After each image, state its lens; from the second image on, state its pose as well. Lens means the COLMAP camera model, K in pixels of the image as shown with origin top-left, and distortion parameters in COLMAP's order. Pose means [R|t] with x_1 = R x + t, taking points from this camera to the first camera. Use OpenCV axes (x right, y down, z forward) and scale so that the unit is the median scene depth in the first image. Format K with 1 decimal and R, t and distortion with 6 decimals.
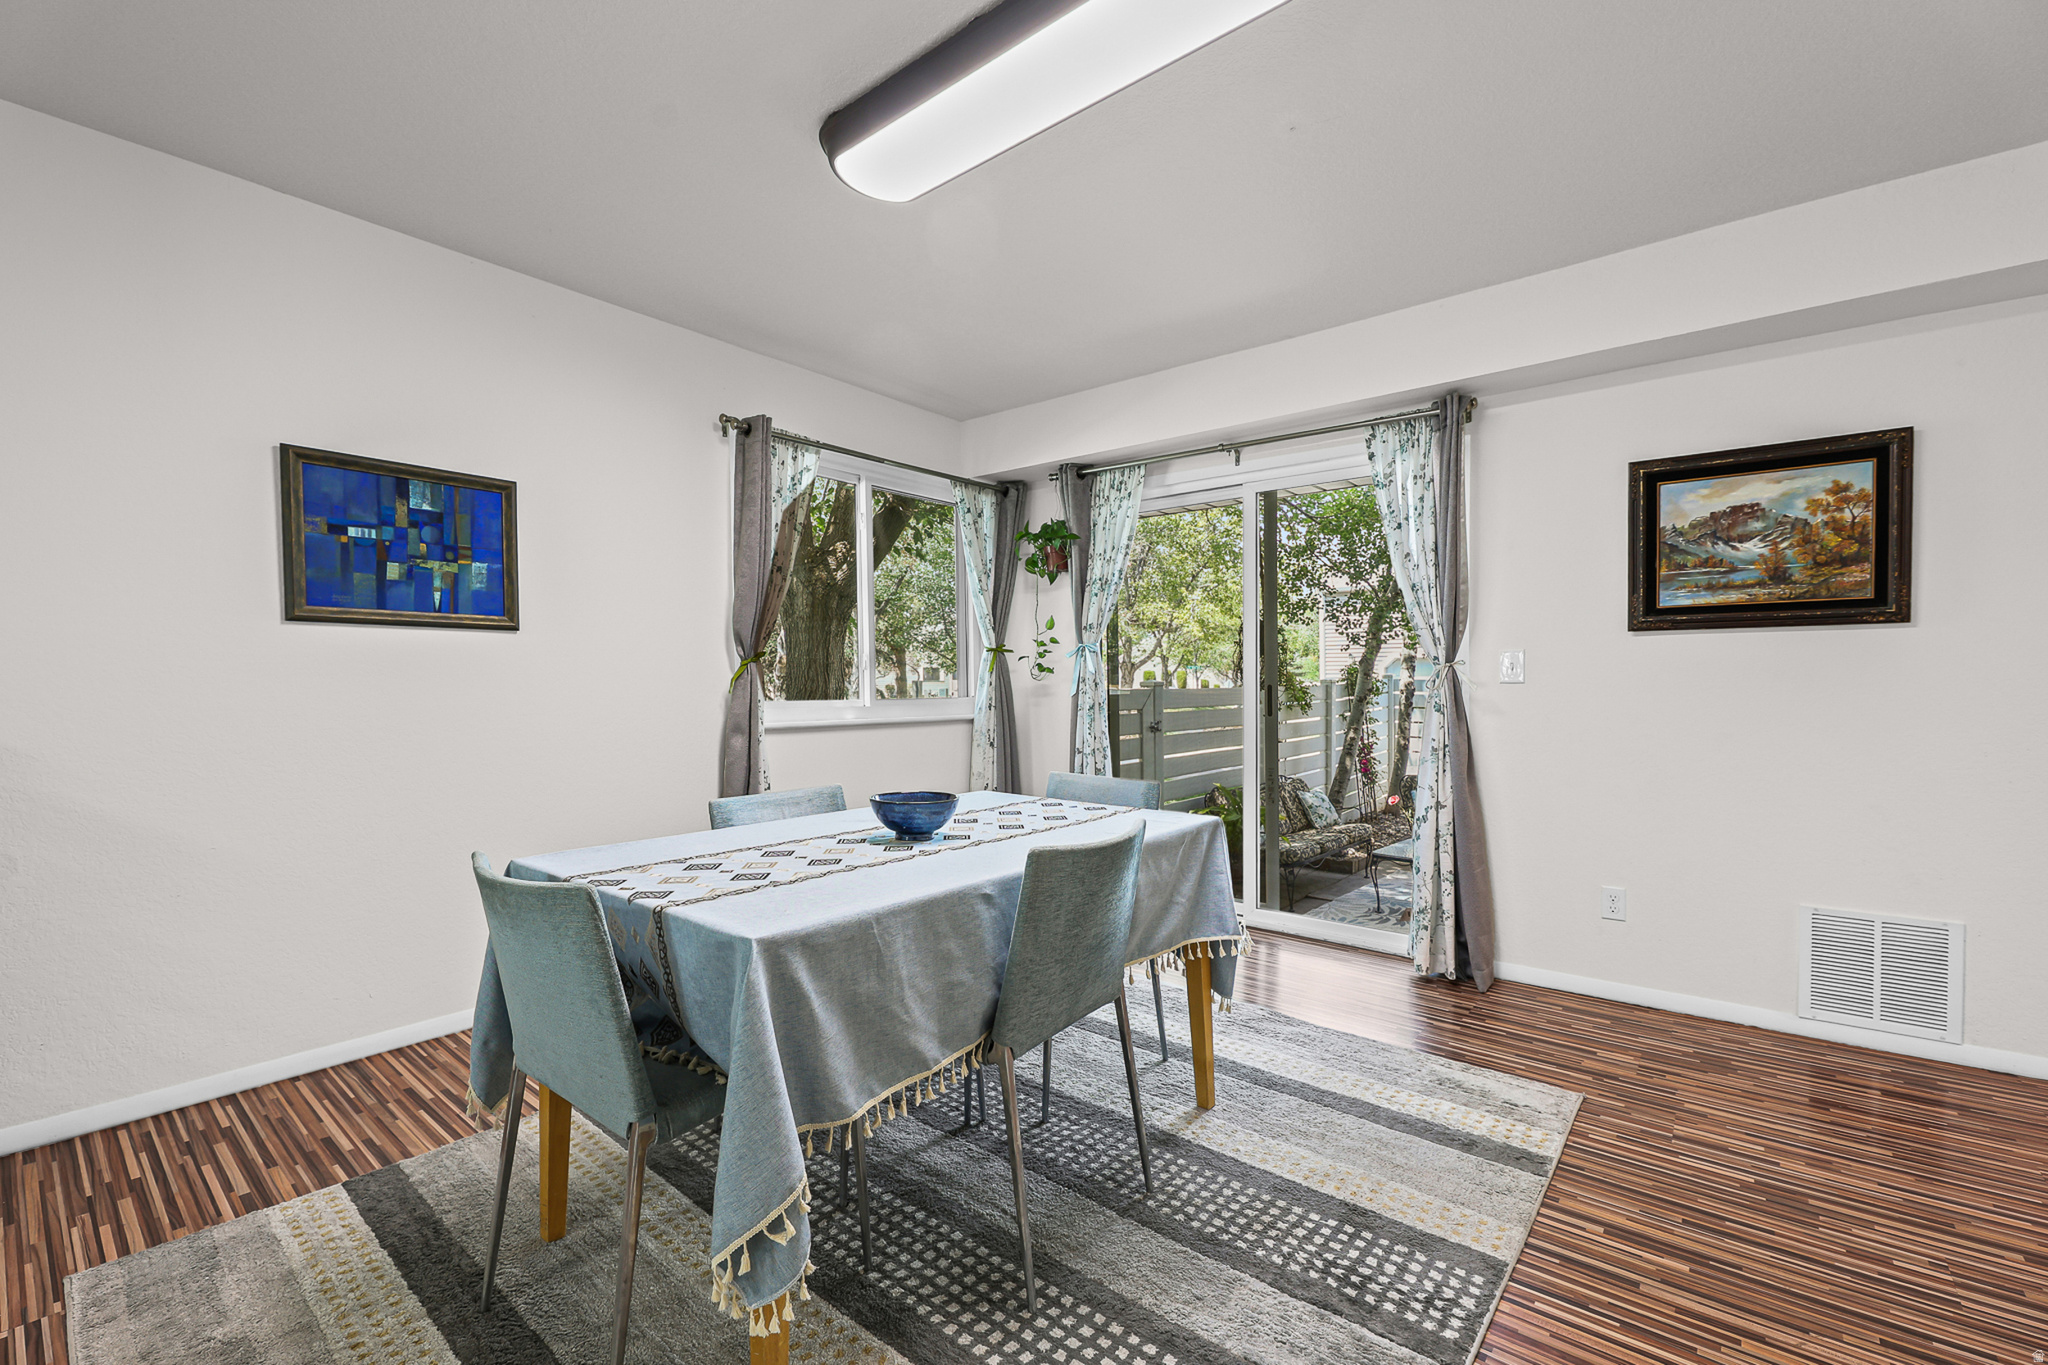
lens RADIAL K [[858.0, 0, 1066.3], [0, 858.0, 677.7], [0, 0, 1]] dist [0.001388, -0.000075]
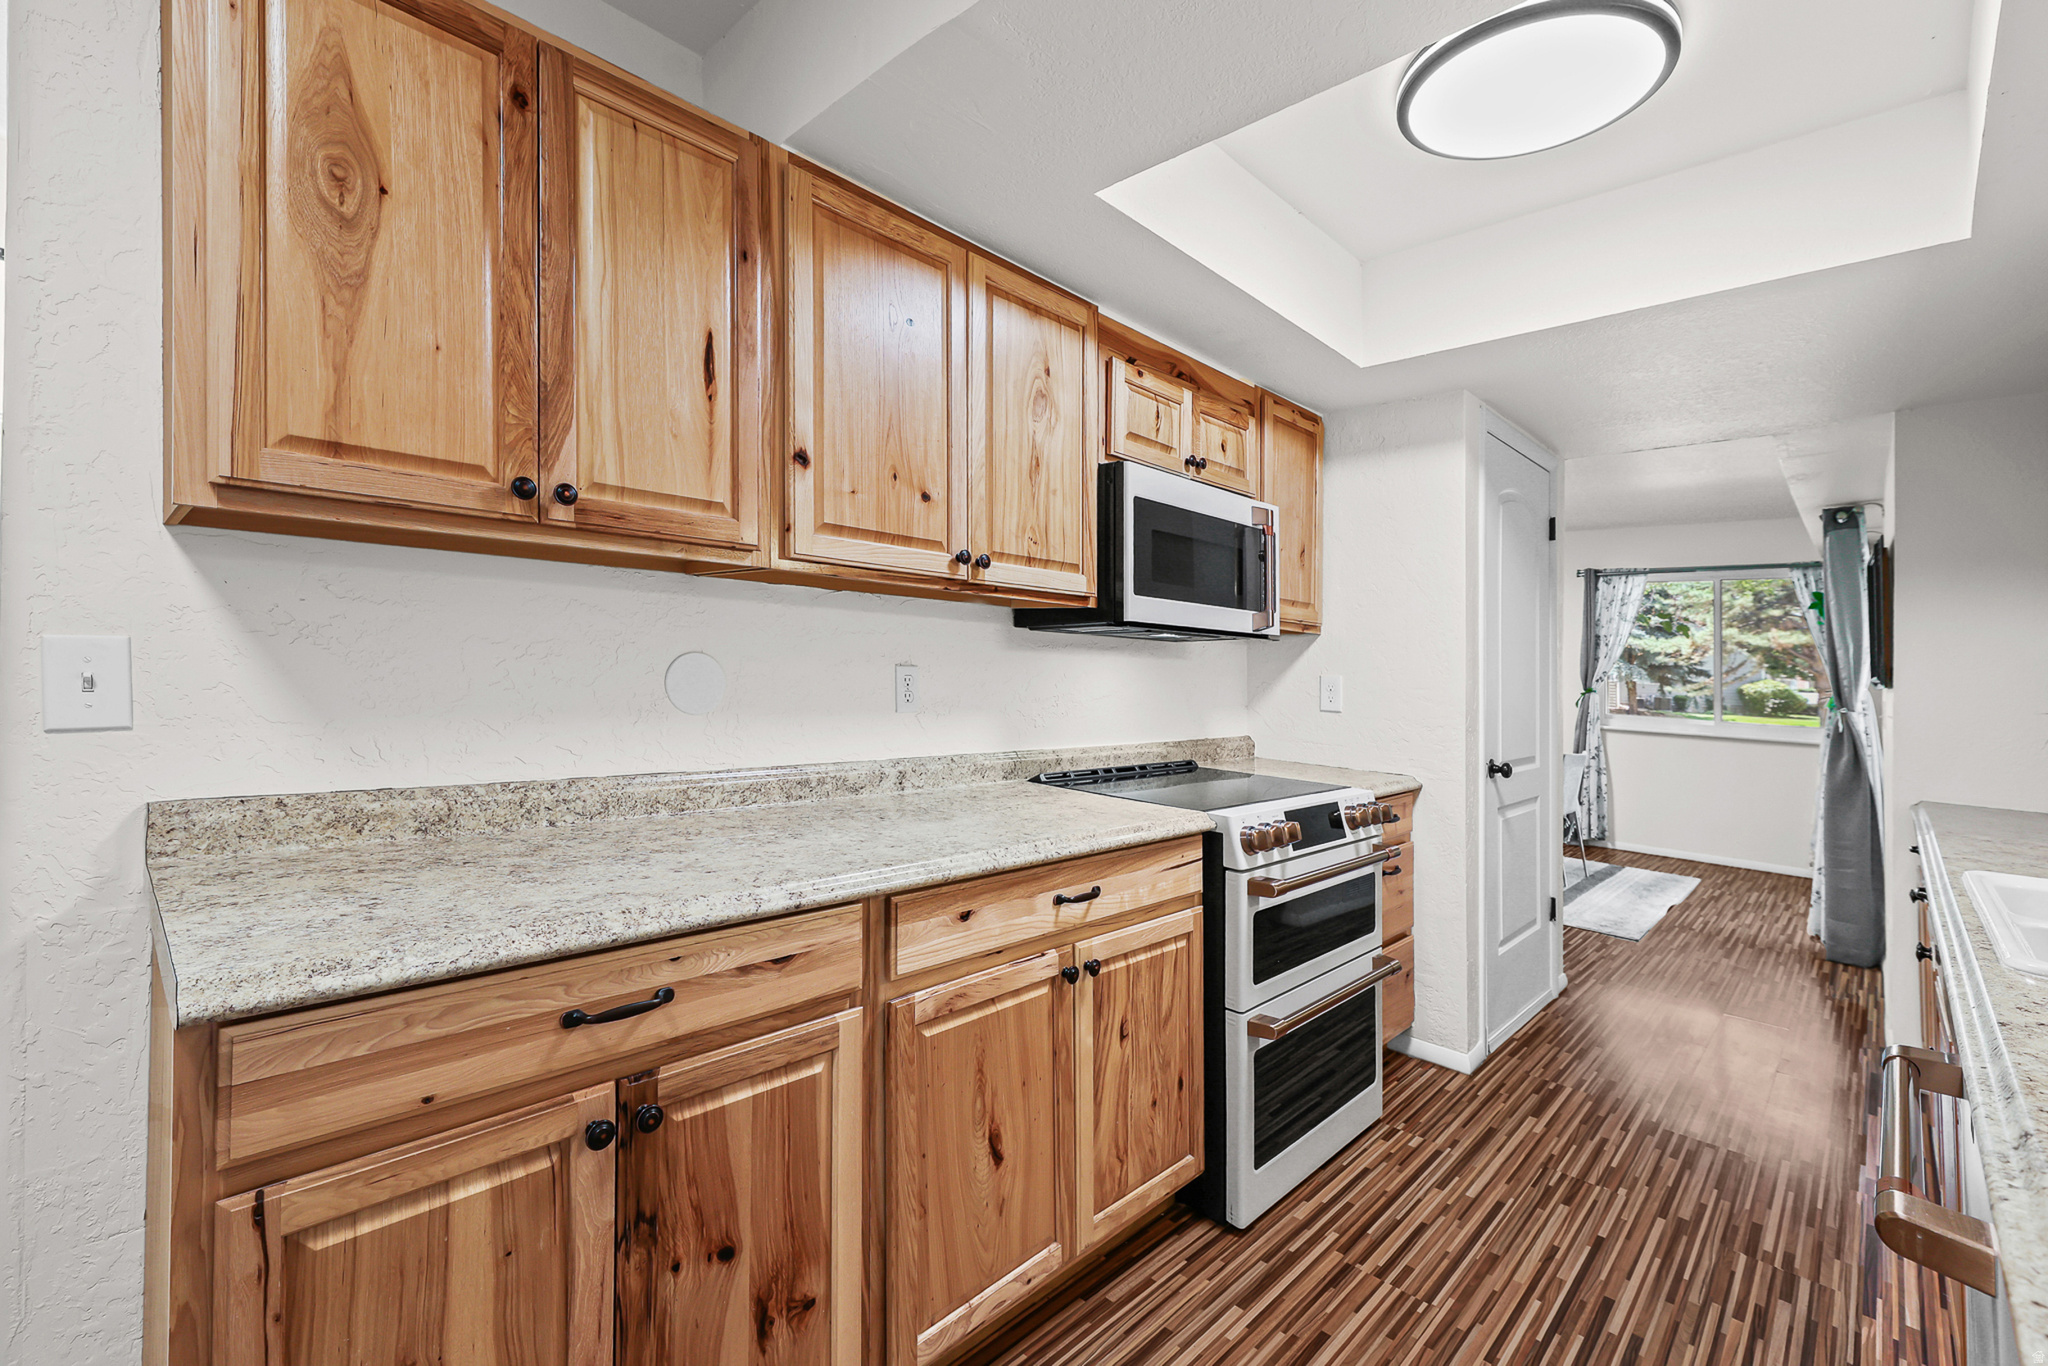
lens RADIAL K [[953.8, 0, 998.4], [0, 953.8, 624.1], [0, 0, 1]] dist [0.005556, 0.000893]
pose [[-0.109697, -0.026447, -0.993613, 2.534007], [-0.024812, 0.999407, -0.023862, -0.117082], [0.993655, 0.022036, -0.110288, -0.137765]]
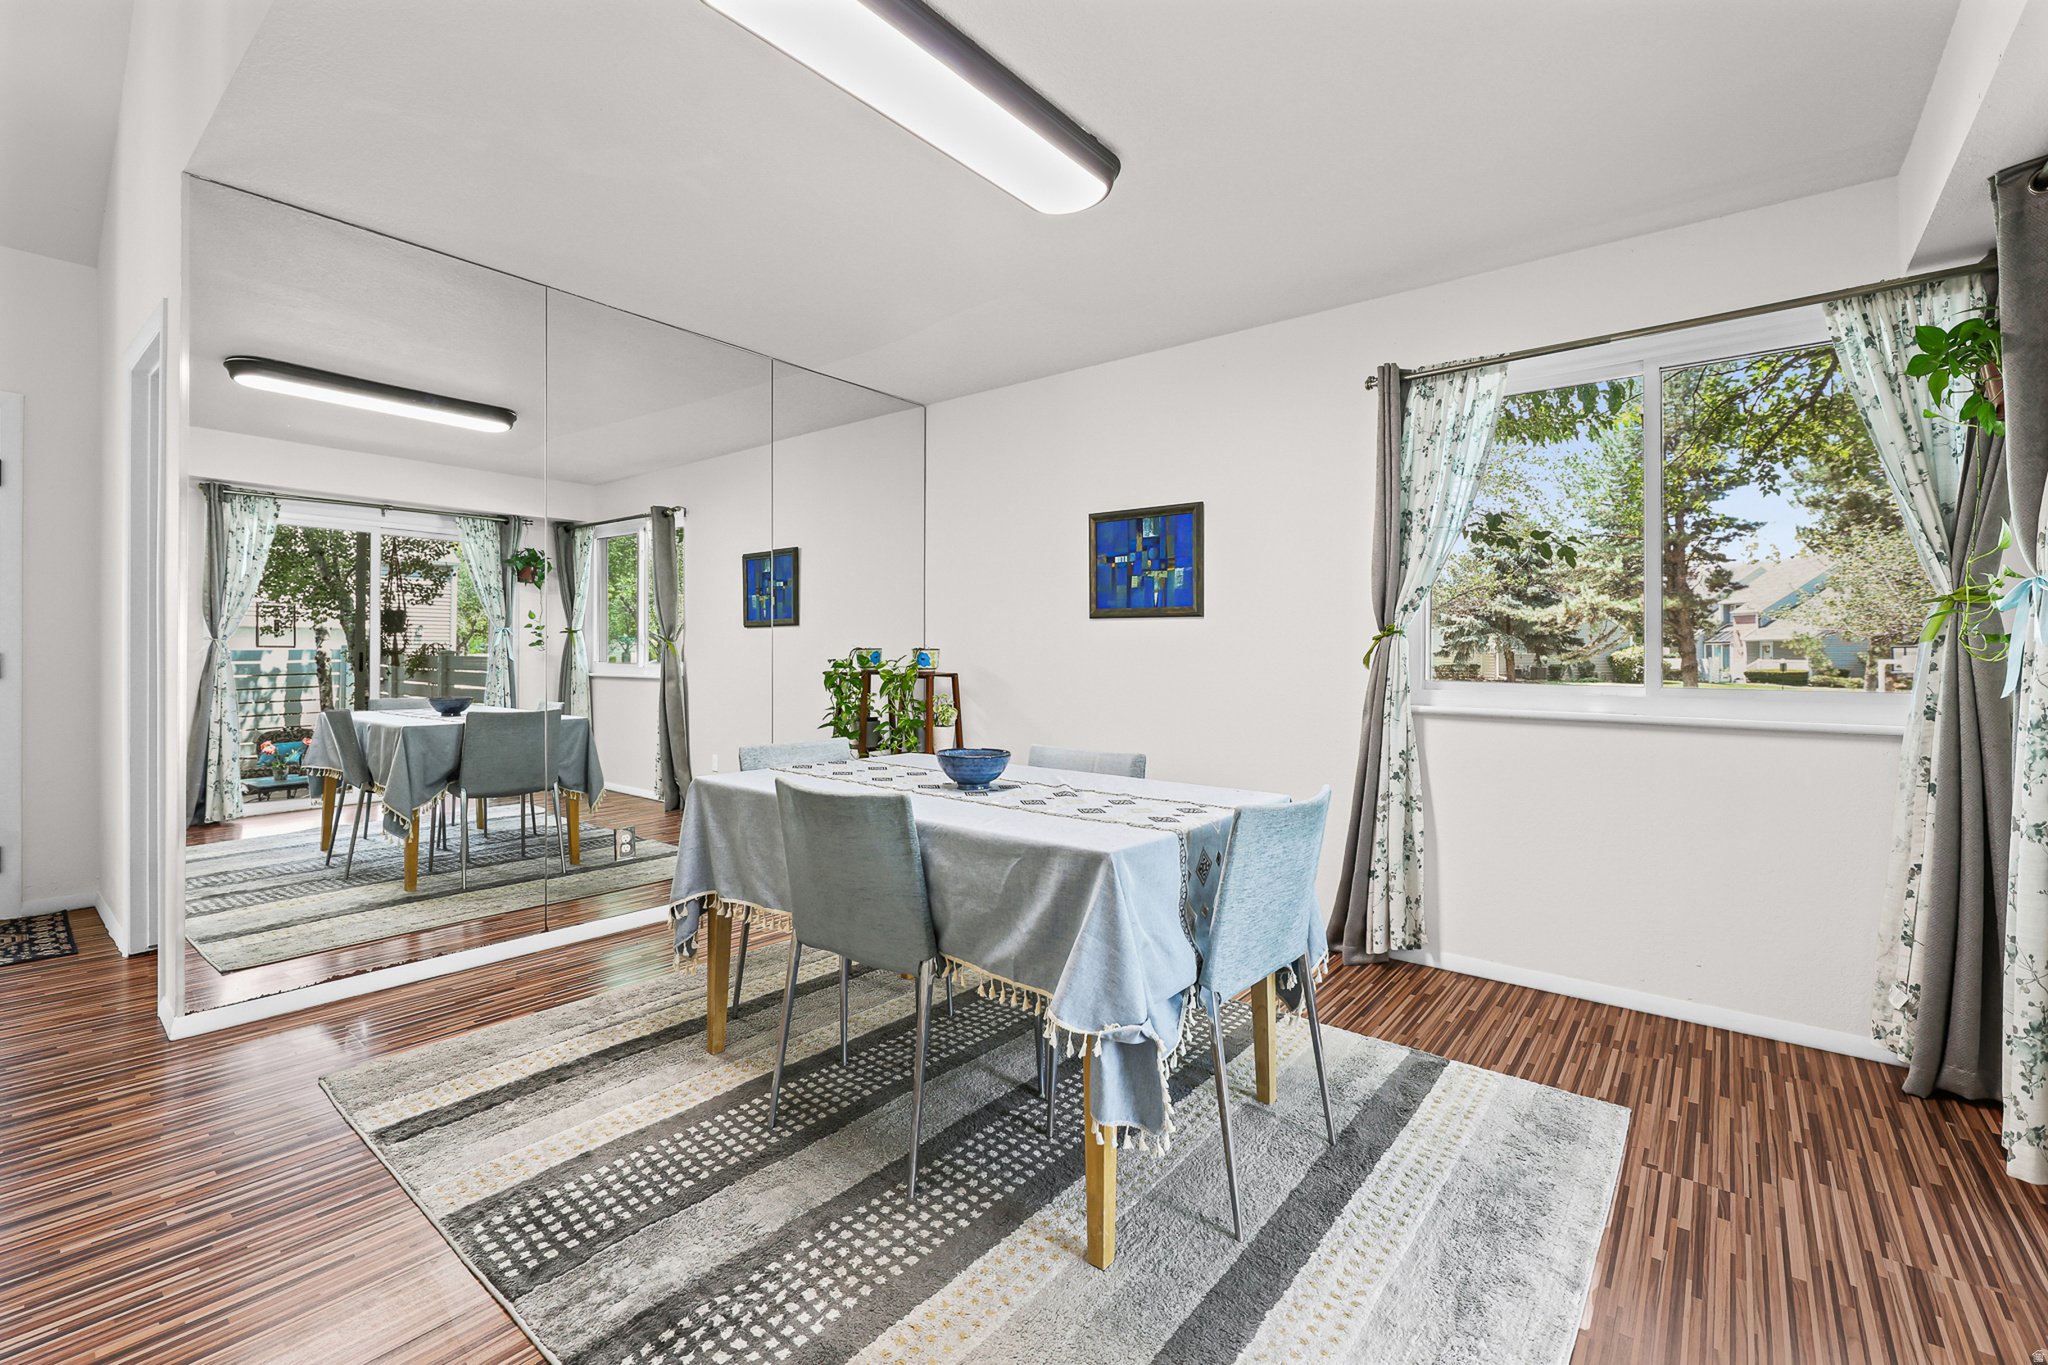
lens RADIAL K [[896.1, 0, 1033.4], [0, 896.1, 663.6], [0, 0, 1]] dist [-0.001890, -0.002969]
pose [[-0.017084, 0.024345, -0.999558, 0.772509], [0.004594, 0.999695, 0.024270, -0.018480], [0.999844, -0.004177, -0.017191, 0.820088]]
